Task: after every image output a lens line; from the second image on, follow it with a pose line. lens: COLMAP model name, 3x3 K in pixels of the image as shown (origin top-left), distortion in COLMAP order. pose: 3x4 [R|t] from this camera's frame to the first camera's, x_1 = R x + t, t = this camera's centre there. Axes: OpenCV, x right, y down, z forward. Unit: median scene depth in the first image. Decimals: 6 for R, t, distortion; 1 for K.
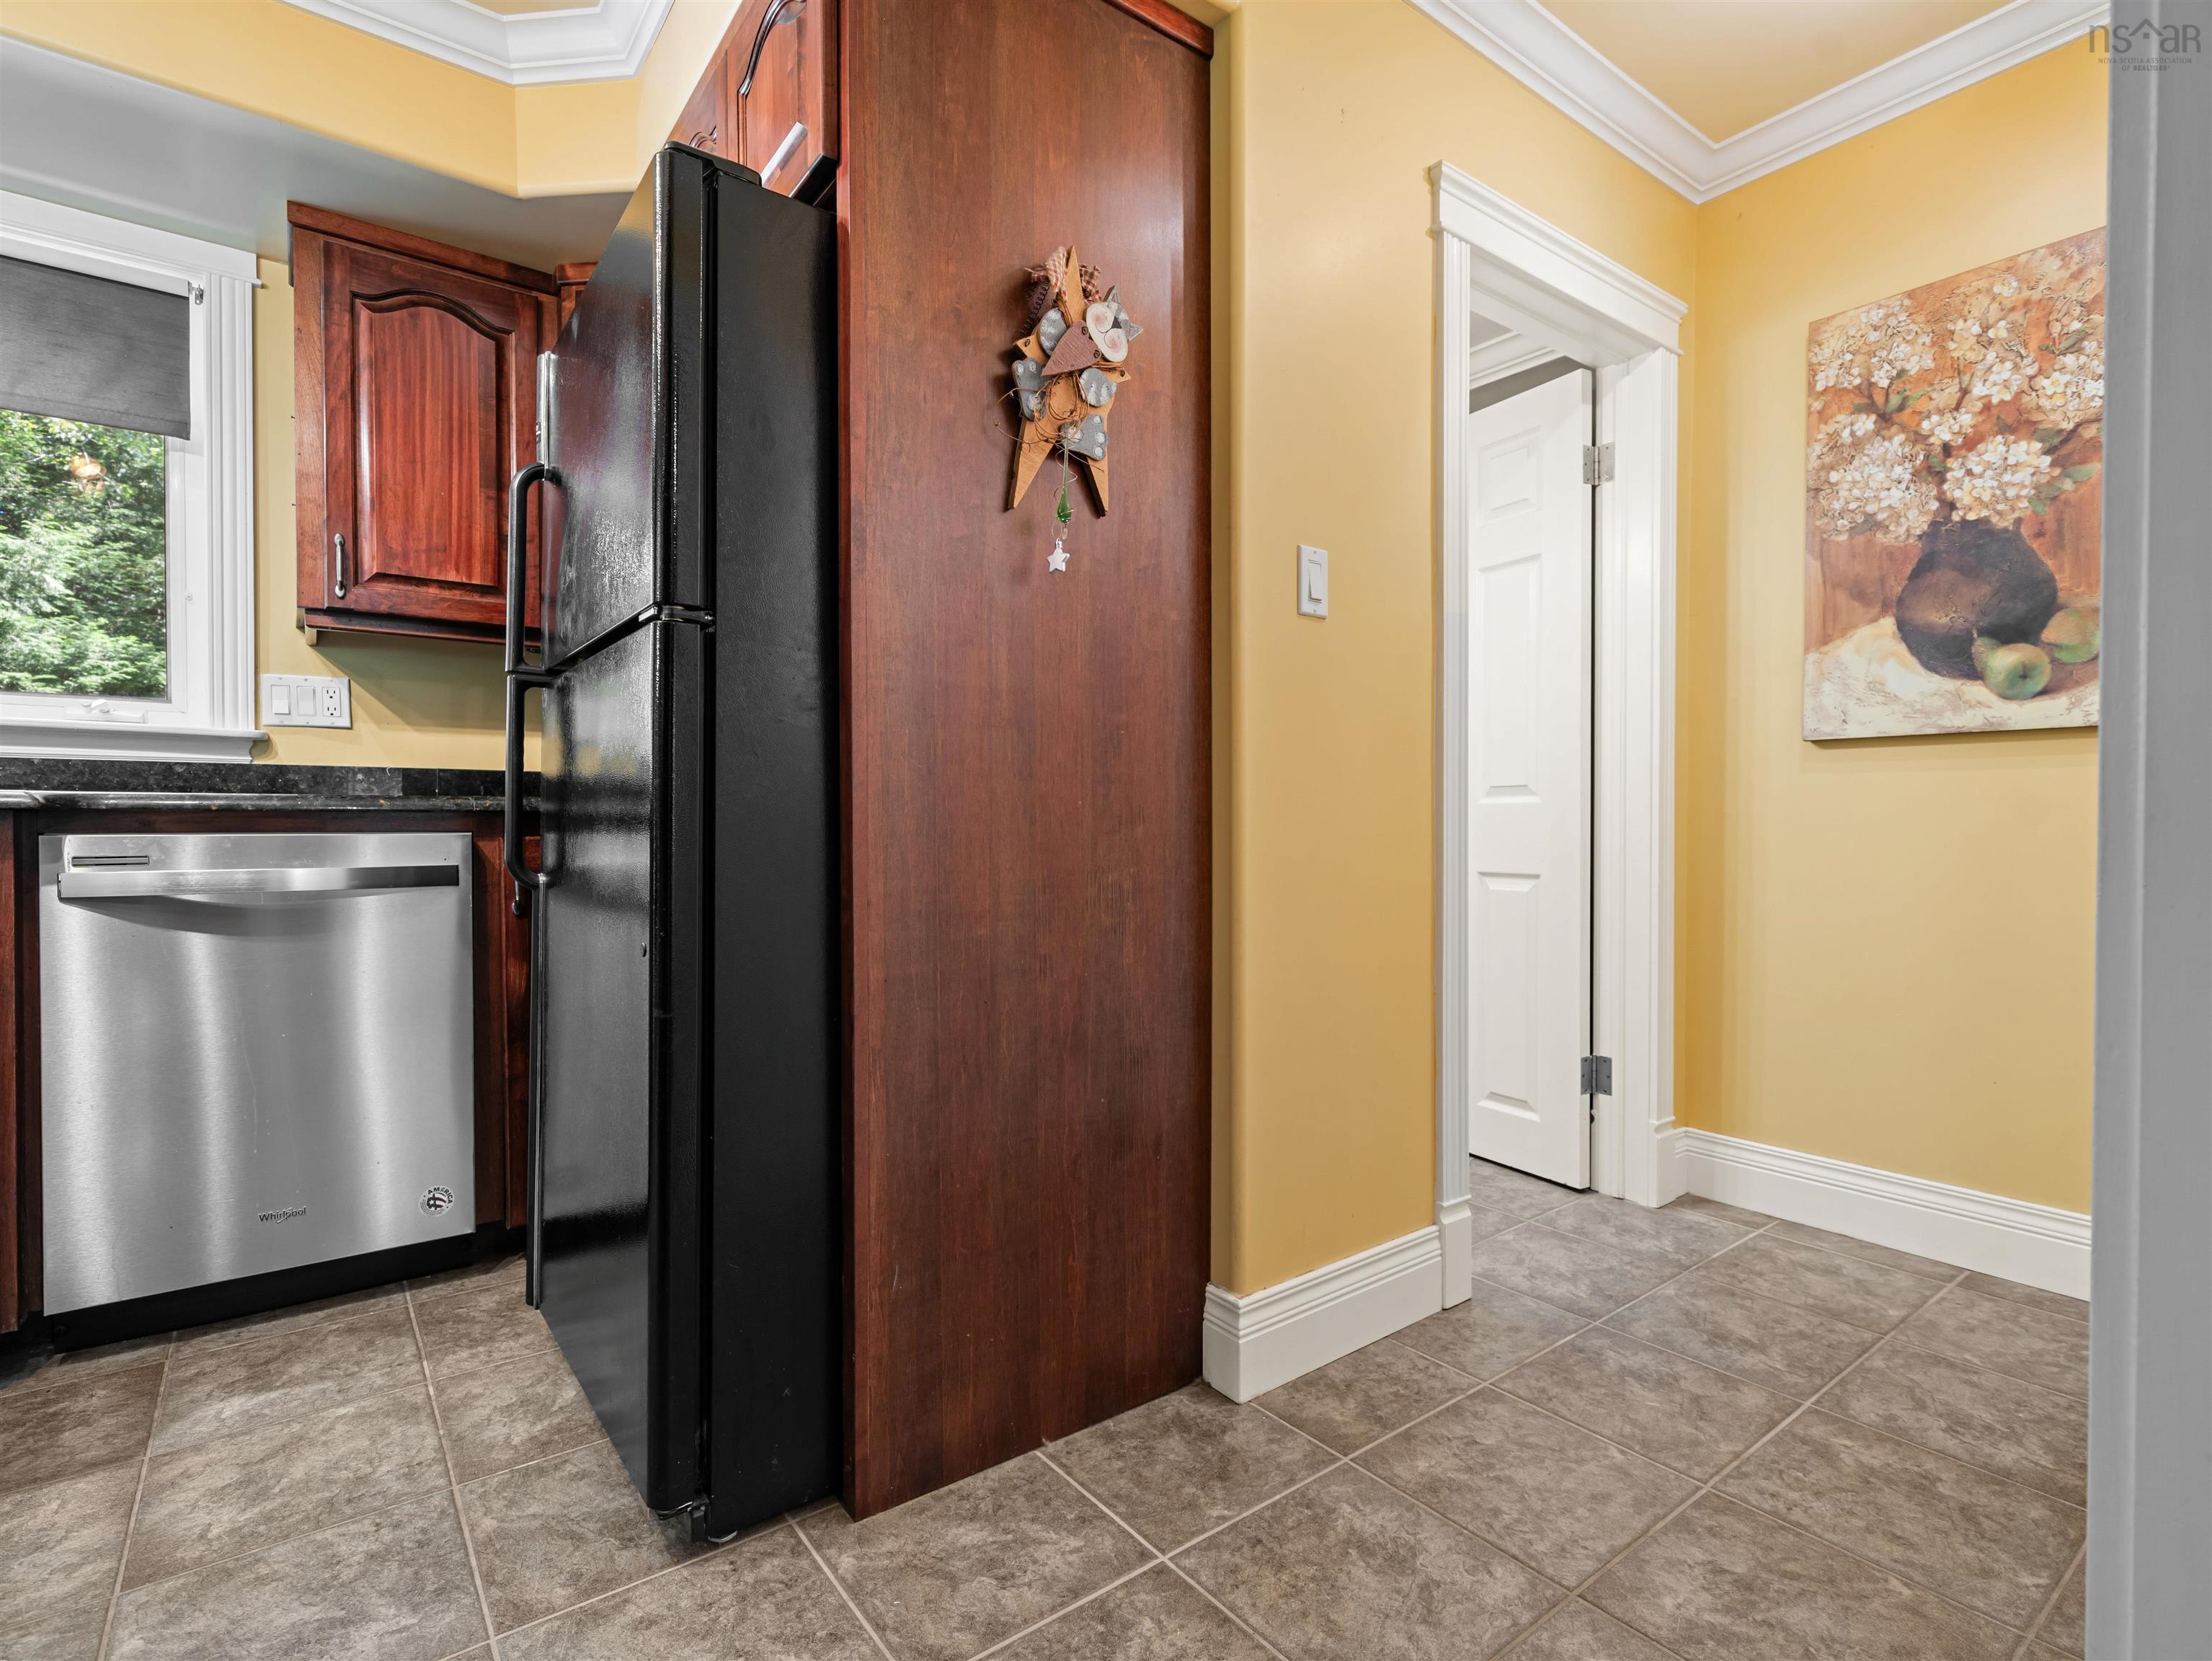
lens RADIAL K [[1084.9, 0, 1107.7], [0, 1084.9, 838.2], [0, 0, 1]] dist [0.001074, 0.000257]
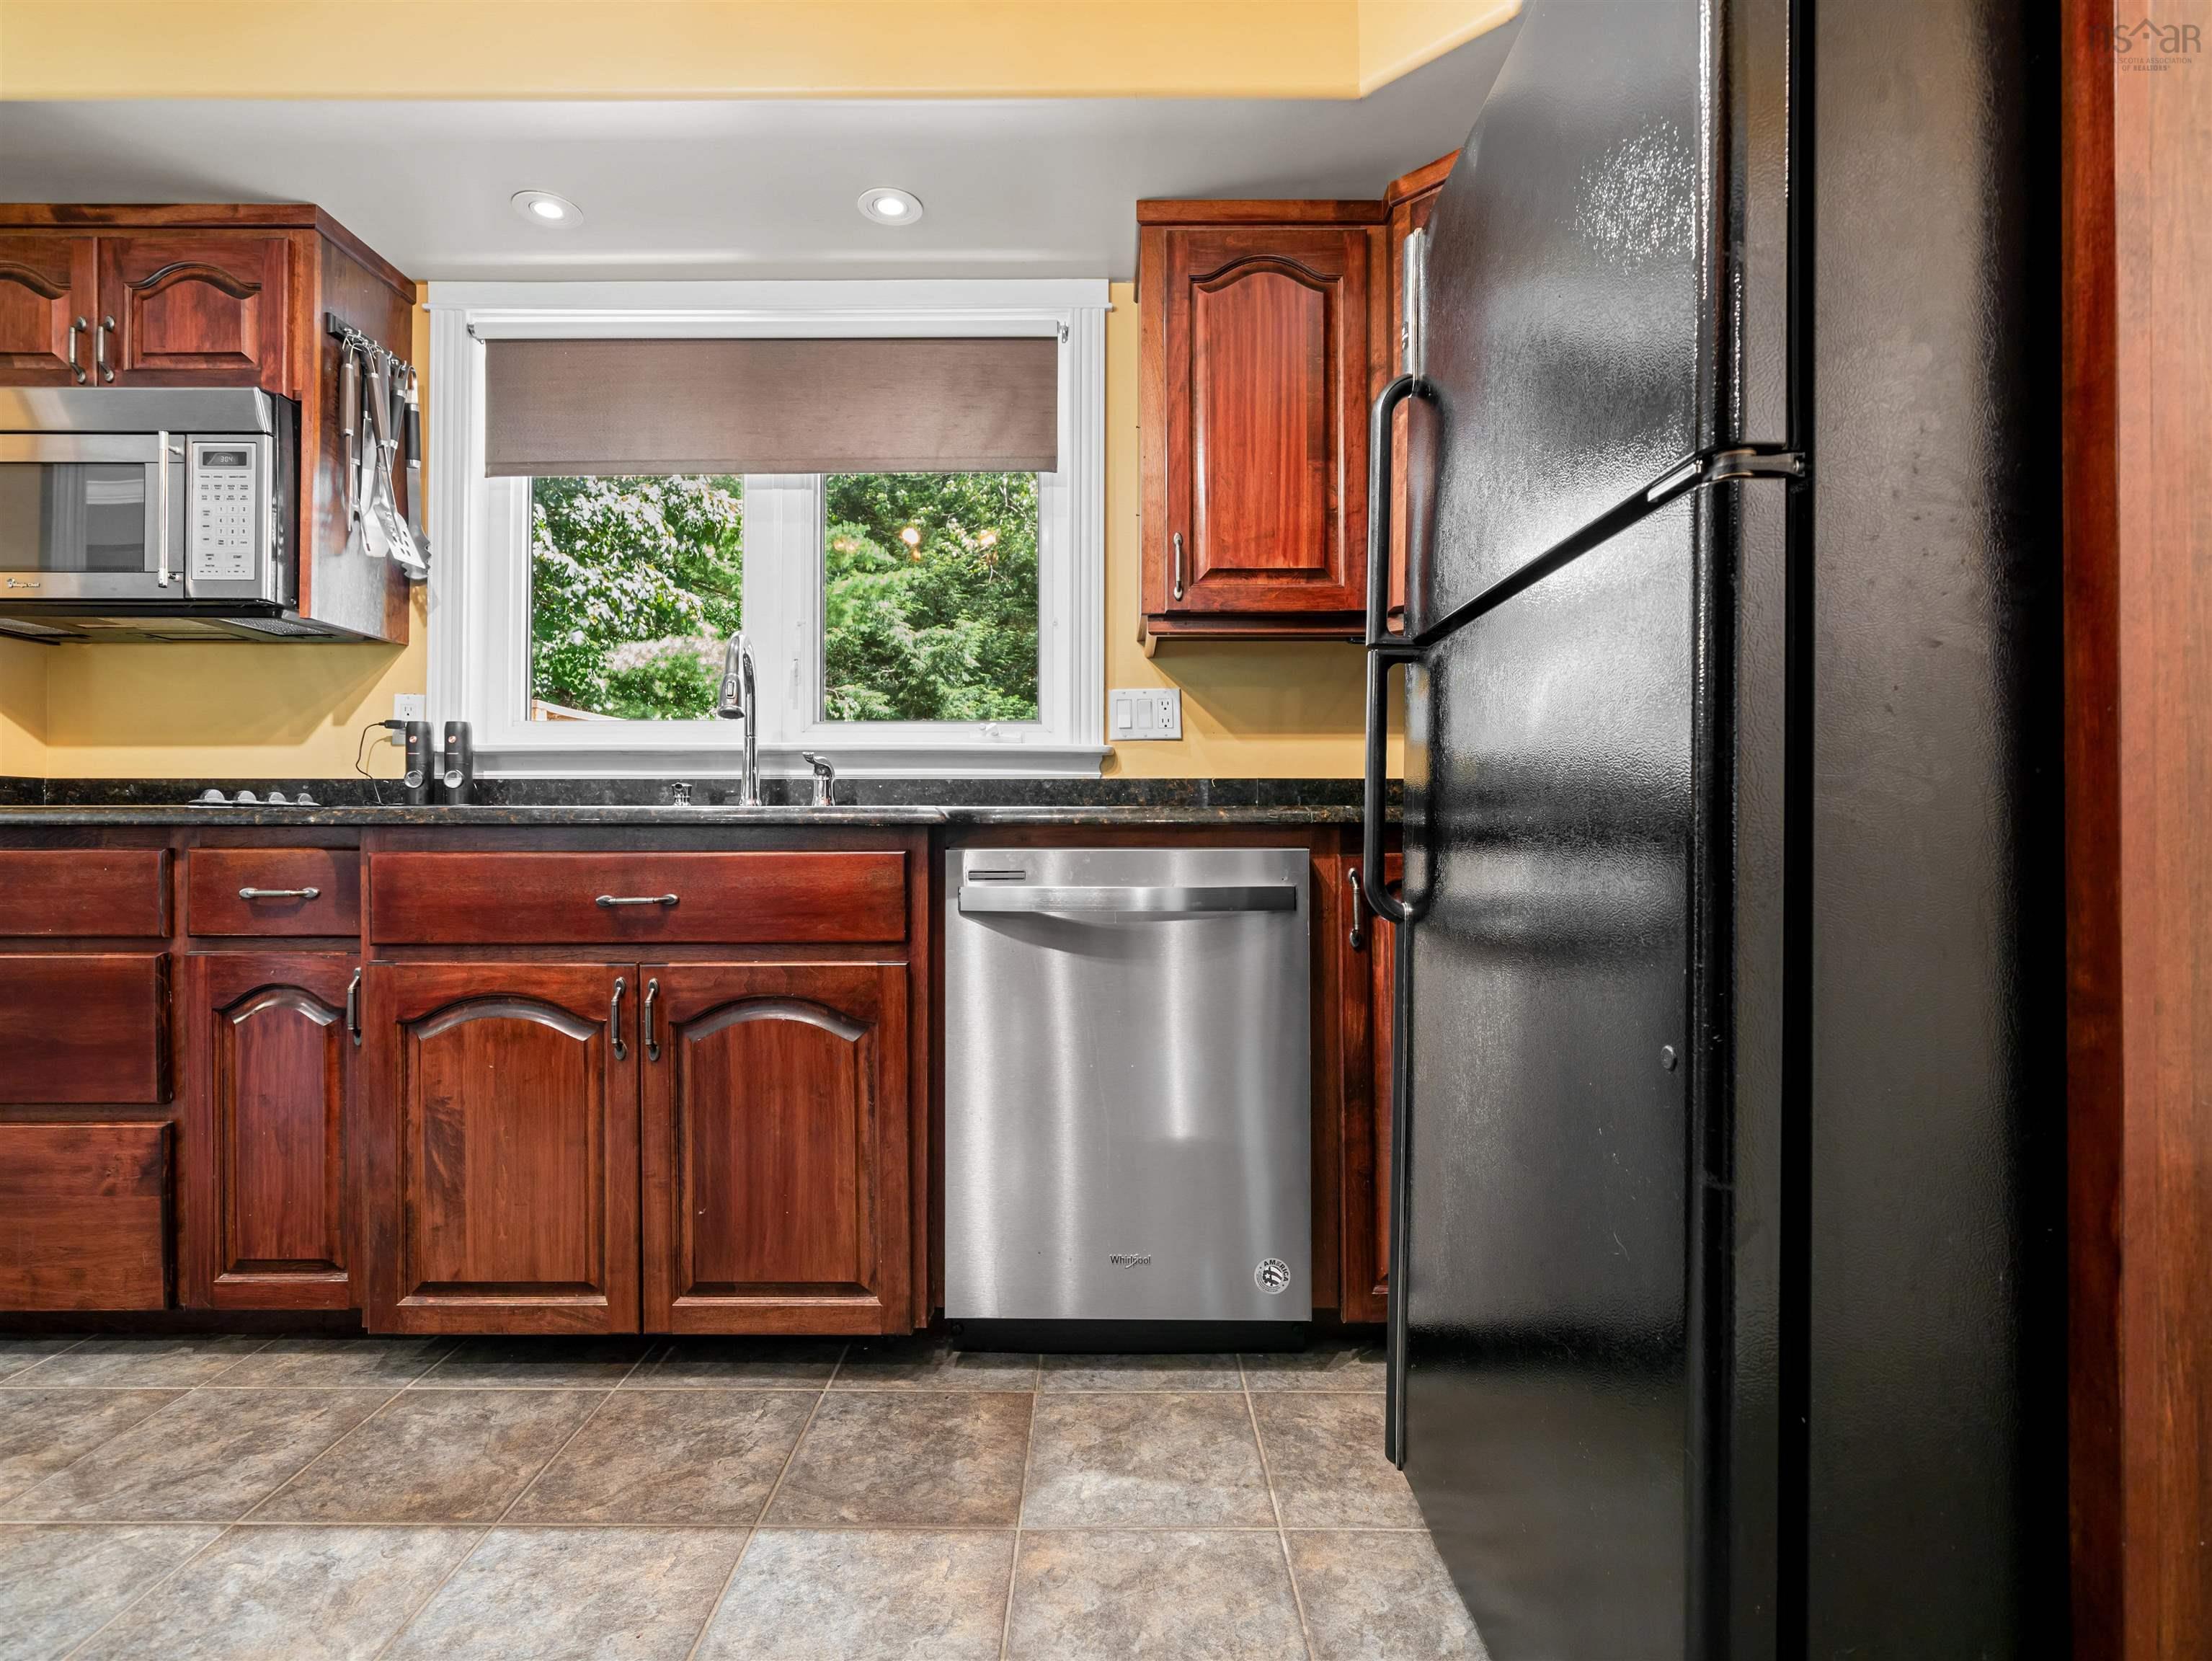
lens RADIAL K [[1084.9, 0, 1109.9], [0, 1084.9, 832.9], [0, 0, 1]] dist [0.001074, 0.000257]
pose [[0.799958, -0.002769, -0.600050, -0.207308], [-0.006834, 0.999882, -0.013726, -0.004755], [0.600017, 0.015081, 0.799845, 0.232284]]
